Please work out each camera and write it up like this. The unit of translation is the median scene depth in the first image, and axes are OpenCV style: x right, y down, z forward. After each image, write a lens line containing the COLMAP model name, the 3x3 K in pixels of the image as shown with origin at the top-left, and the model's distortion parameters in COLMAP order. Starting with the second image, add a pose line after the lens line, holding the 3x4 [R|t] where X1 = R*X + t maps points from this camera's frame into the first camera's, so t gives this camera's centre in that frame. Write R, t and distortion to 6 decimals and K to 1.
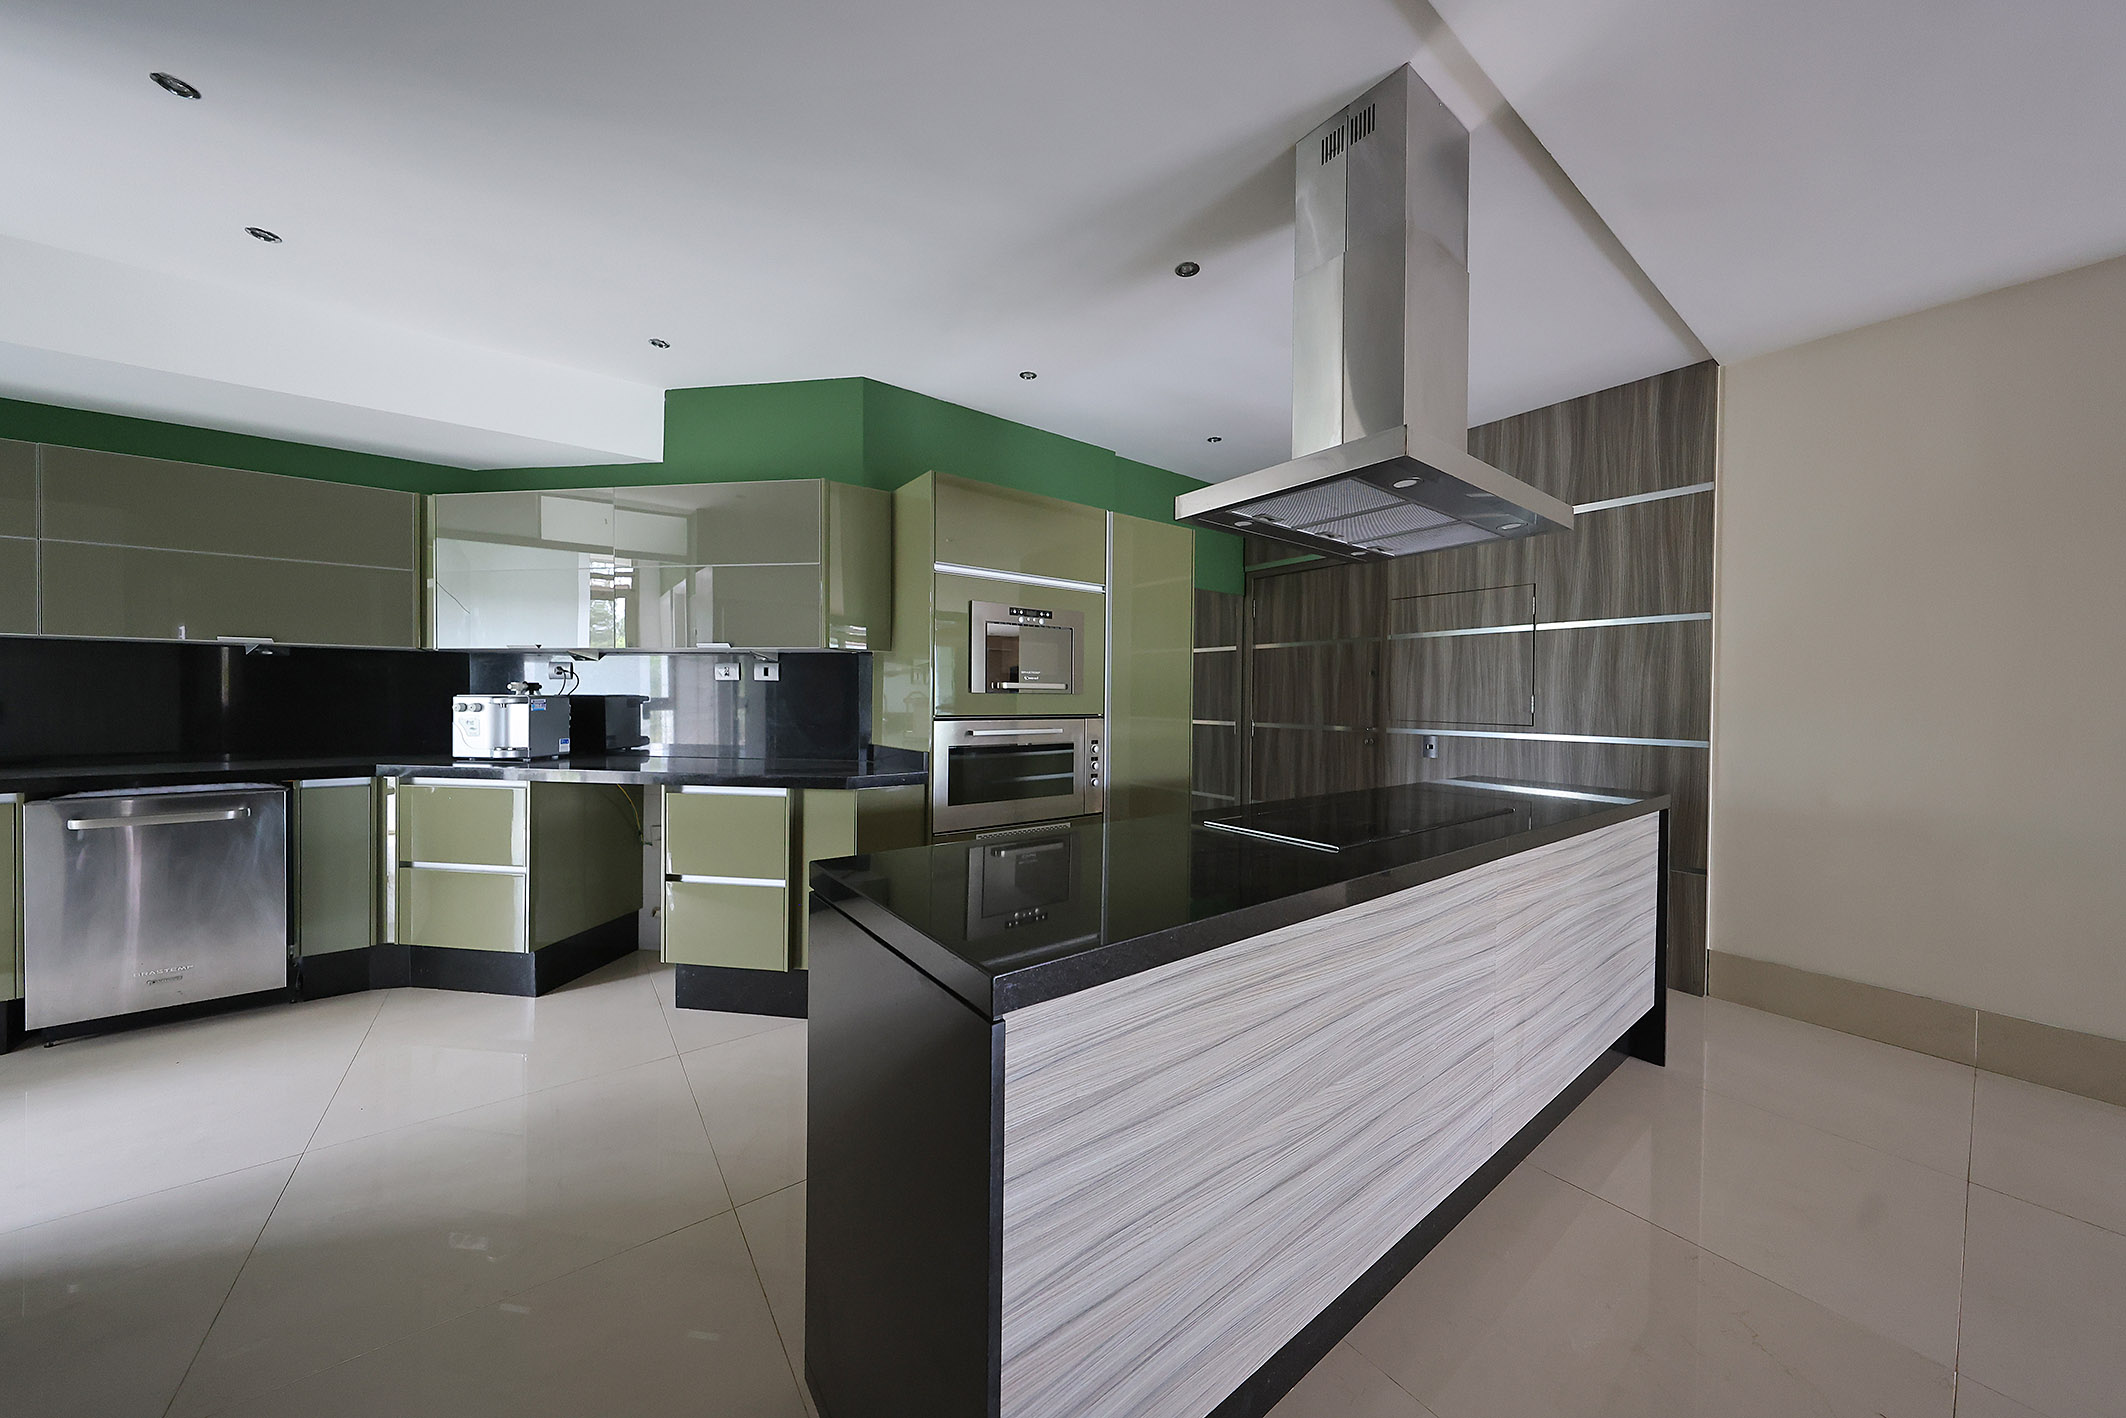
lens RADIAL K [[695.9, 0, 1054.5], [0, 695.9, 698.3], [0, 0, 1]] dist [-0.000663, -0.000154]
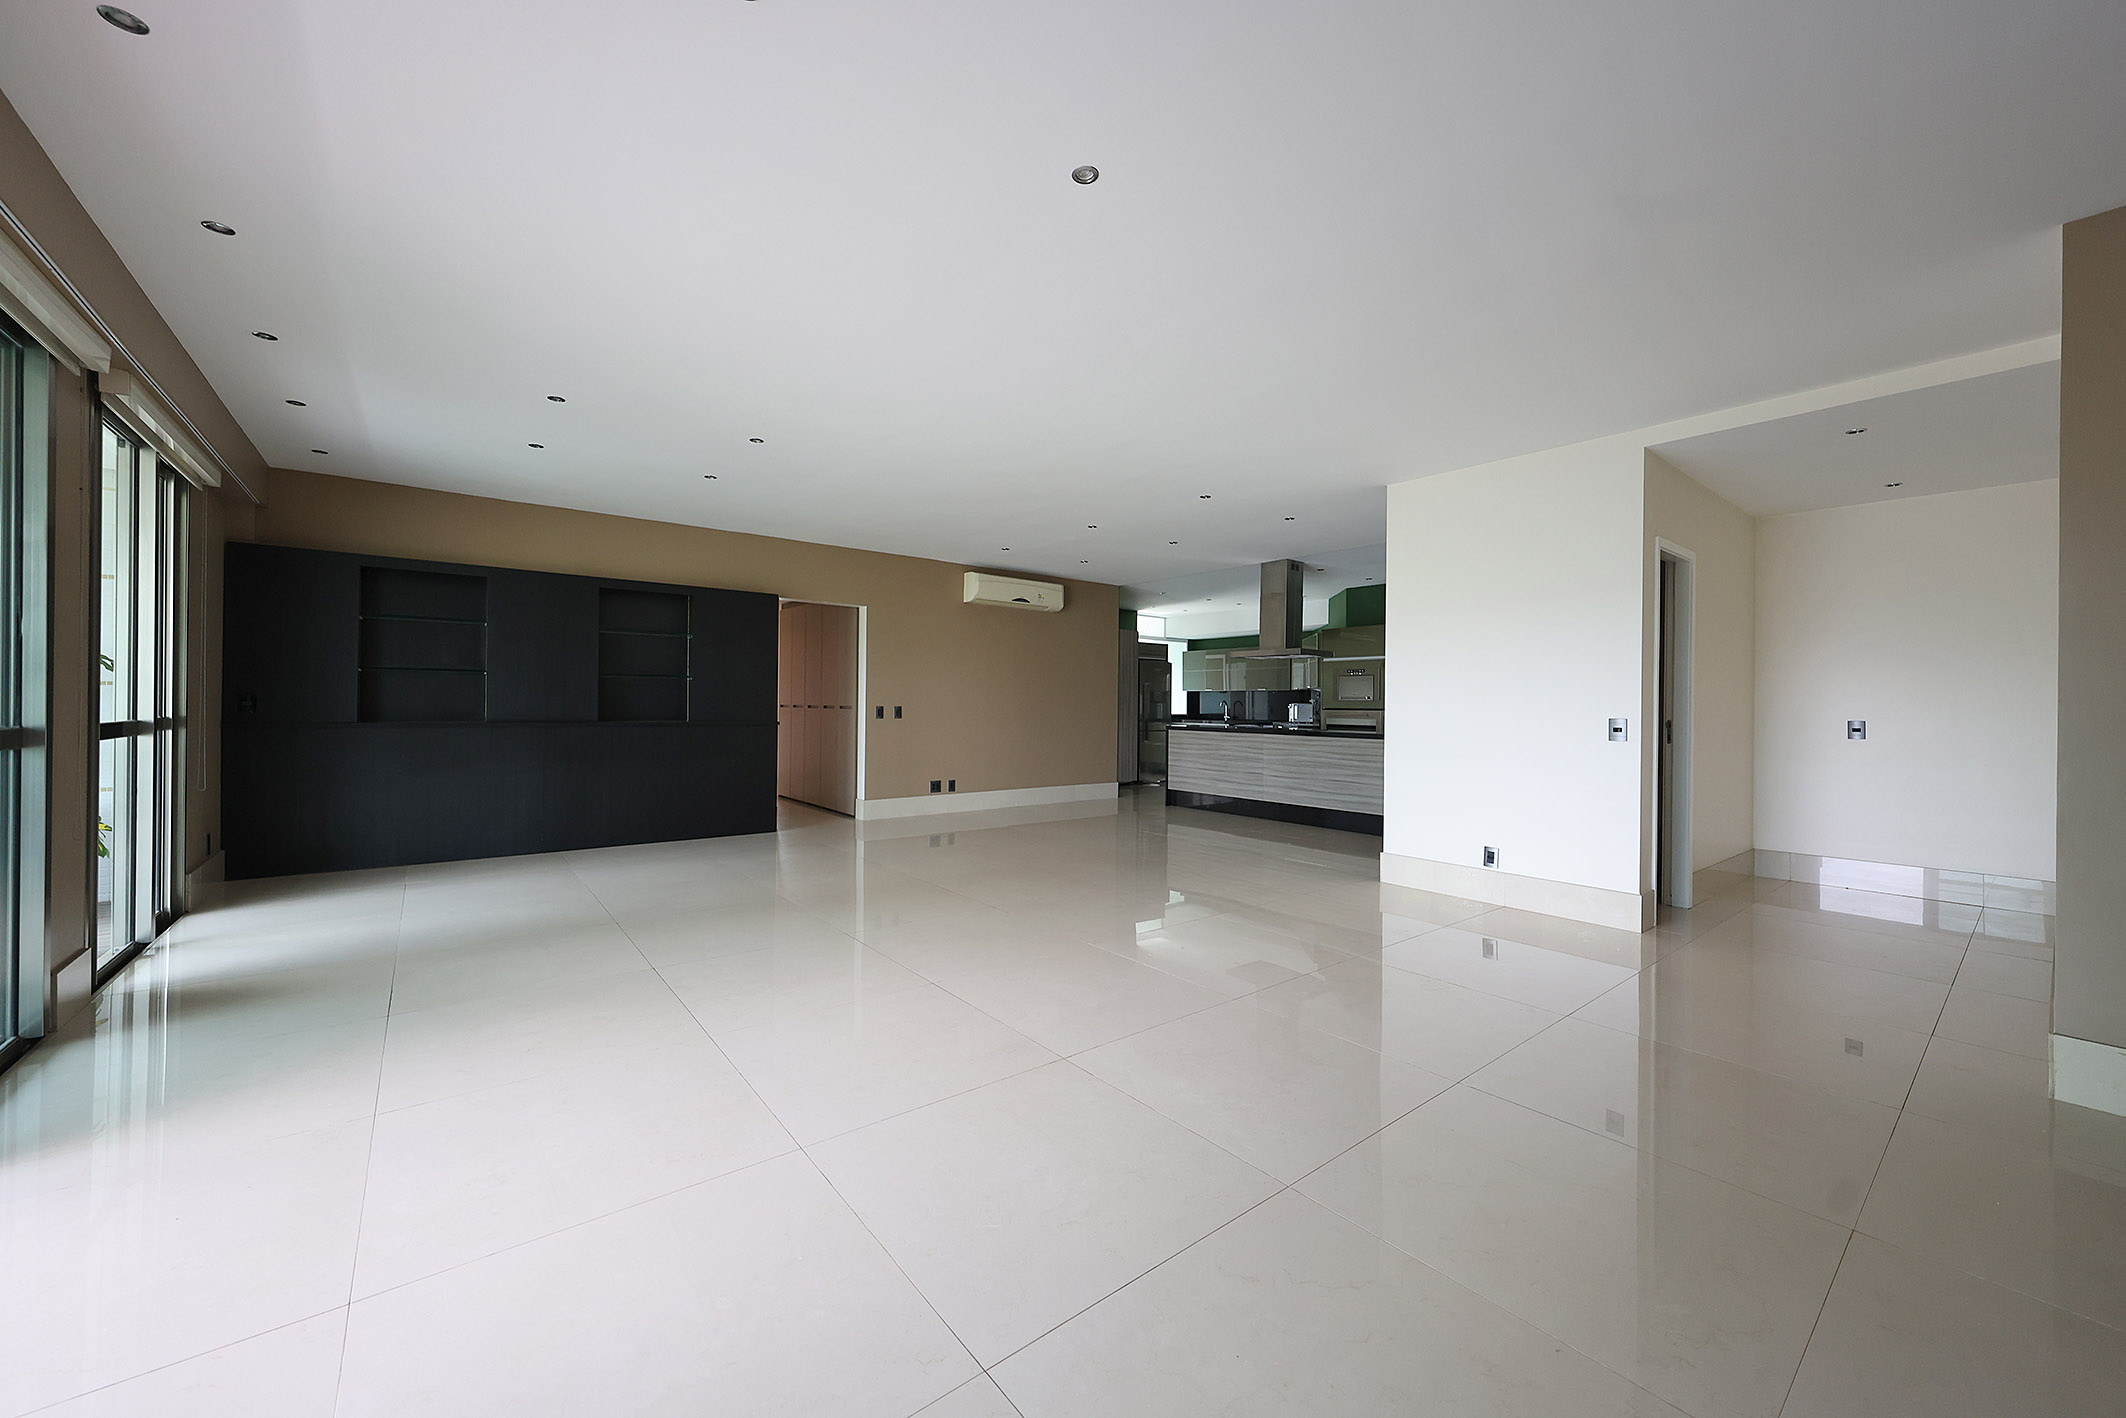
lens RADIAL K [[791.5, 0, 1067.5], [0, 791.5, 716.8], [0, 0, 1]] dist [-0.000212, -0.000828]
pose [[0.034996, 0.006391, -0.999367, 2.946014], [-0.012121, 0.999909, 0.005970, 0.050378], [0.999314, 0.011905, 0.035070, -0.224972]]
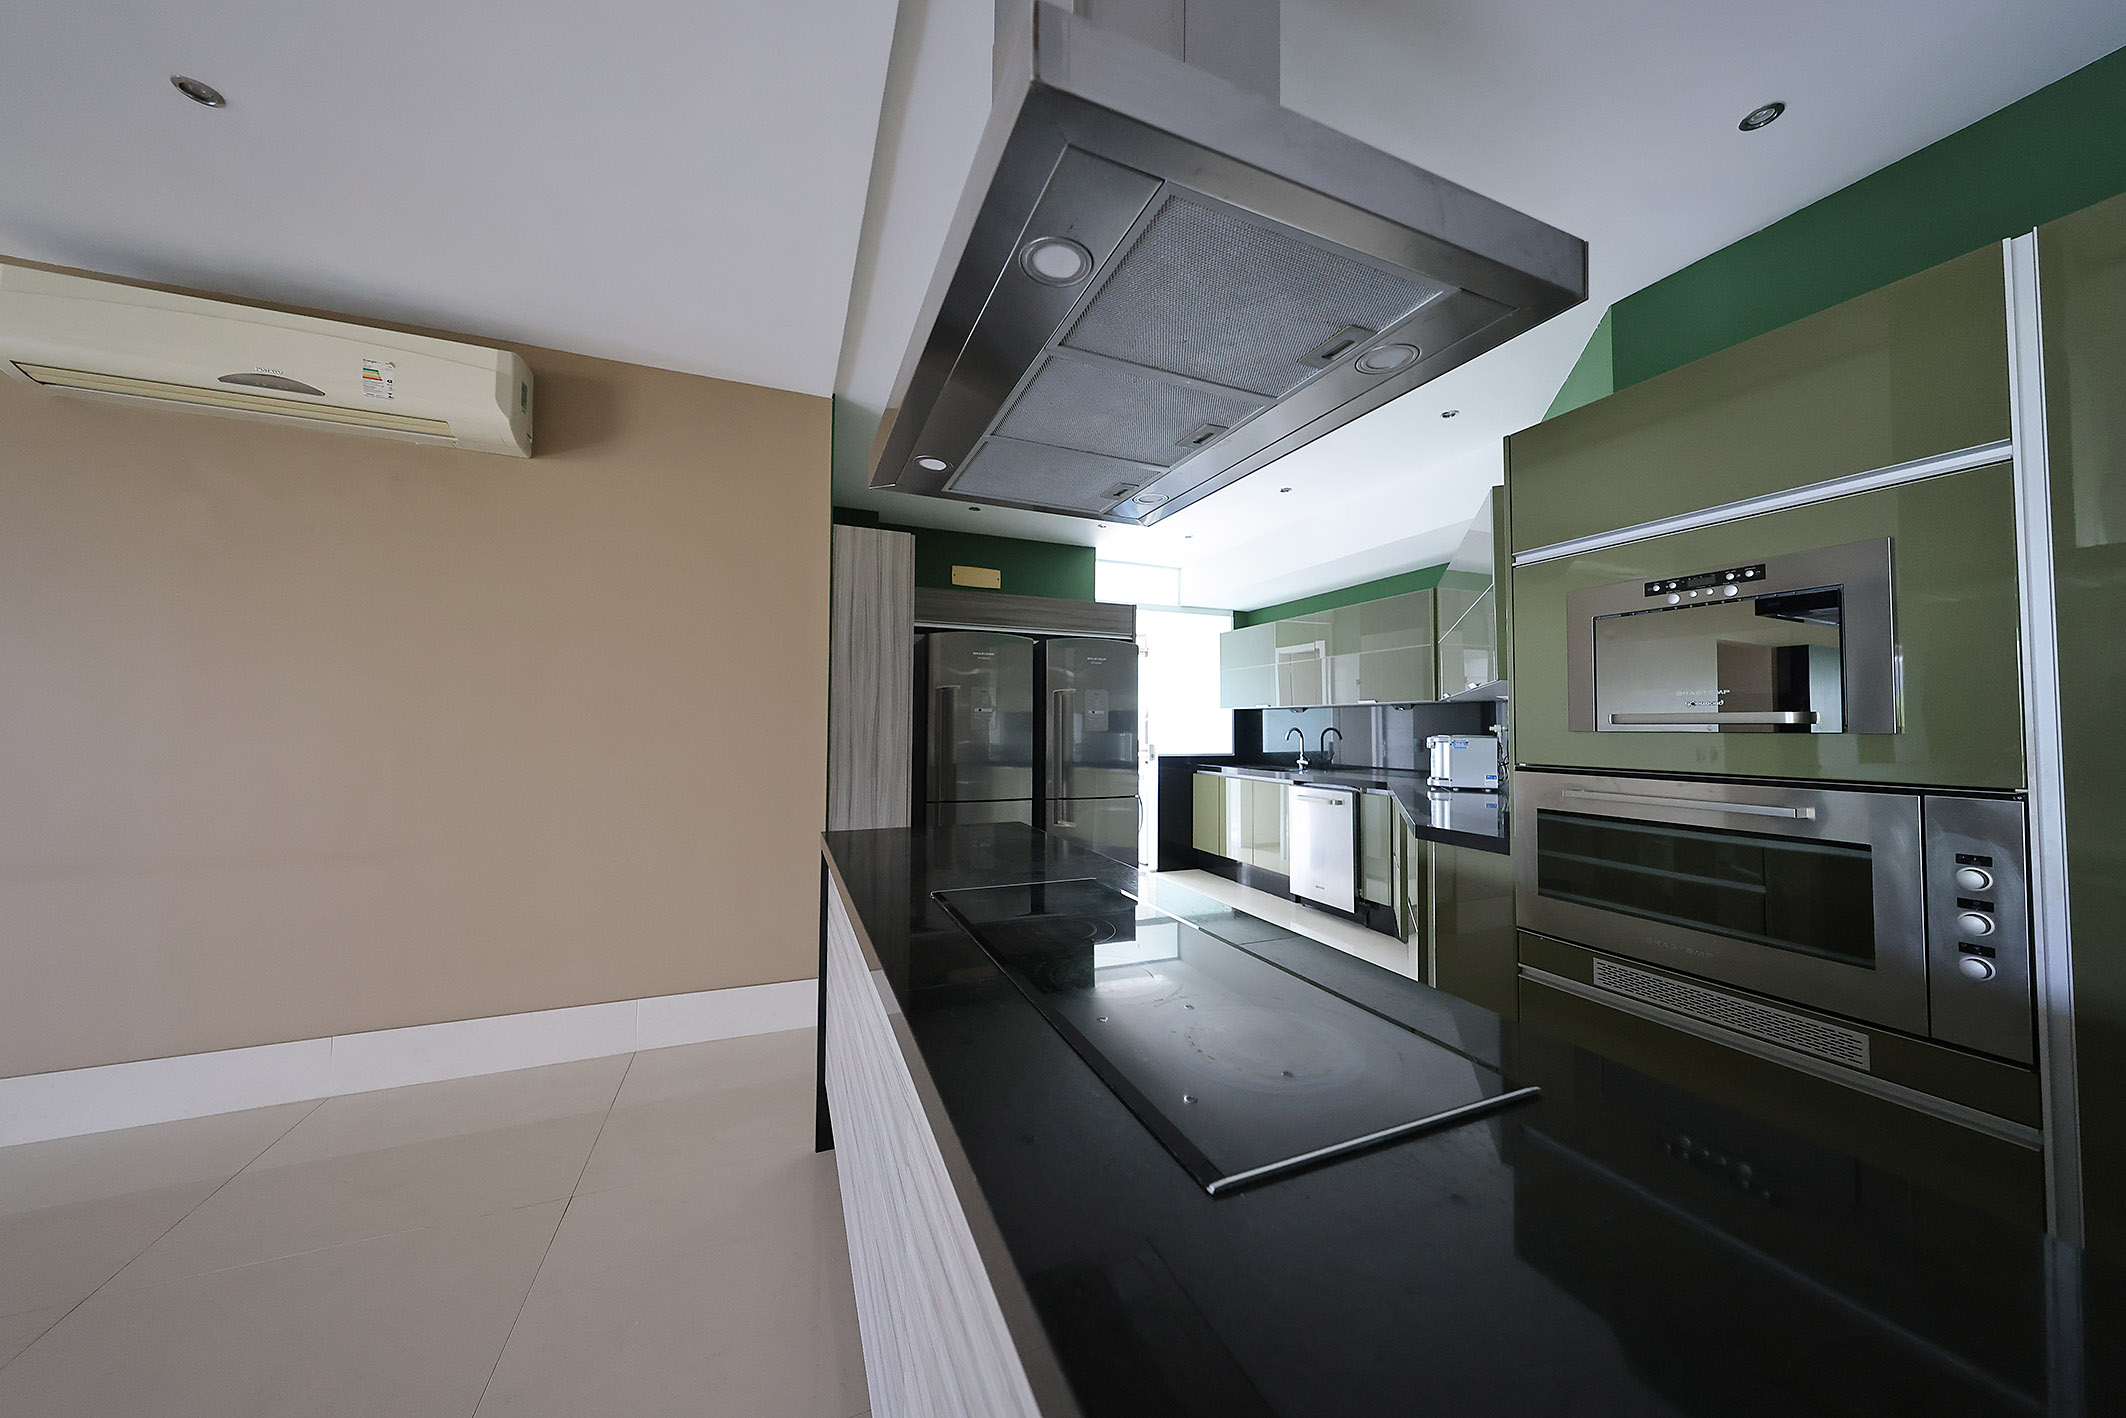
lens RADIAL K [[695.9, 0, 1057.4], [0, 695.9, 703.7], [0, 0, 1]] dist [-0.000663, -0.000154]
pose [[-0.259641, -0.044518, -0.964679, 0.585656], [-0.008982, 0.999005, -0.043685, -0.001046], [0.965663, -0.002678, -0.259783, 0.642925]]
